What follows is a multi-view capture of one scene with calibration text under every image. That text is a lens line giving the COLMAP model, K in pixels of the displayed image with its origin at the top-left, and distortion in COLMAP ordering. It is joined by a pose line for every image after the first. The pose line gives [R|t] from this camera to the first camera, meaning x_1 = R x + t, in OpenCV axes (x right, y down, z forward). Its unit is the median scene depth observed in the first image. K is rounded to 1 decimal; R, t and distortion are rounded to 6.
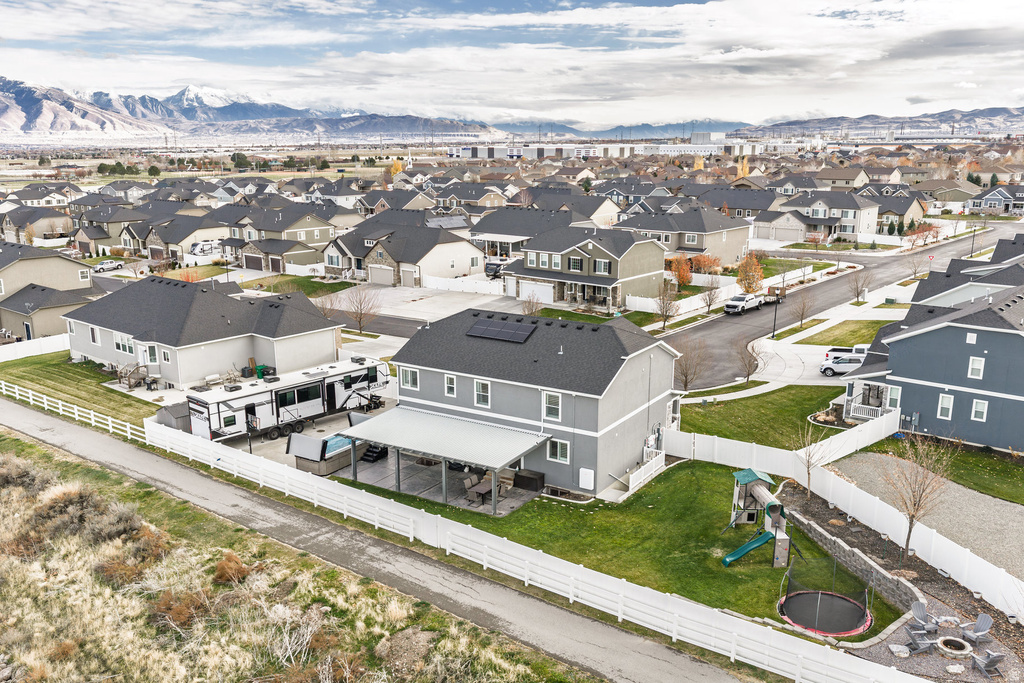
lens RADIAL K [[885.7, 0, 515.8], [0, 885.7, 335.2], [0, 0, 1]] dist [0.092624, -0.021700]
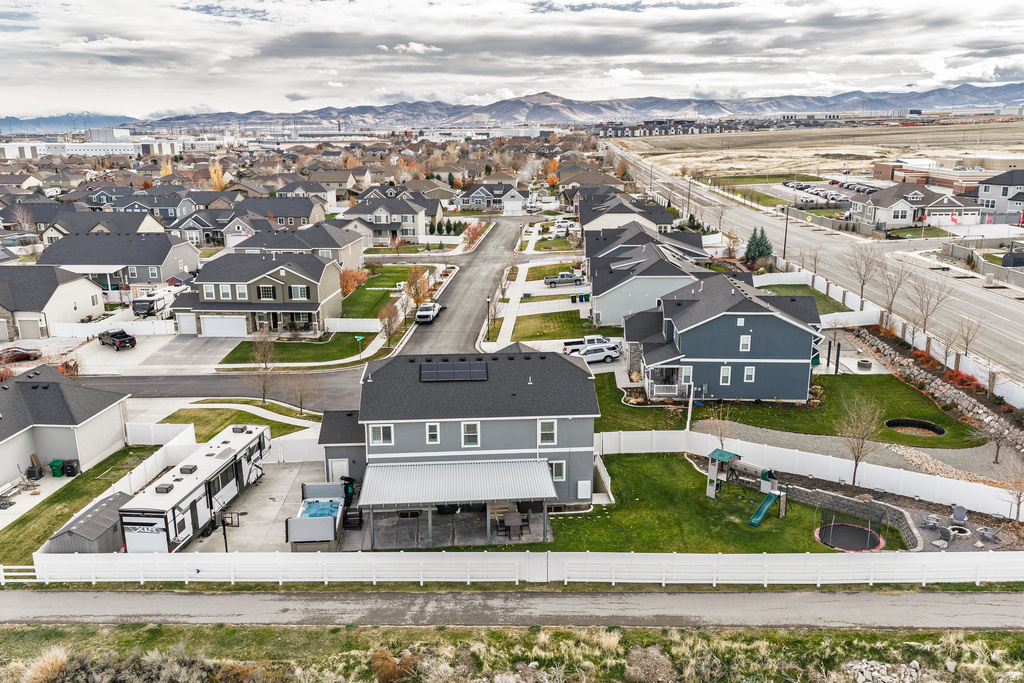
lens RADIAL K [[885.7, 0, 506.8], [0, 885.7, 334.6], [0, 0, 1]] dist [0.092624, -0.021700]
pose [[0.812623, -0.134850, 0.566974, -0.513543], [0.132847, 0.990111, 0.045085, -0.081182], [-0.567447, 0.038684, 0.822501, 0.101028]]
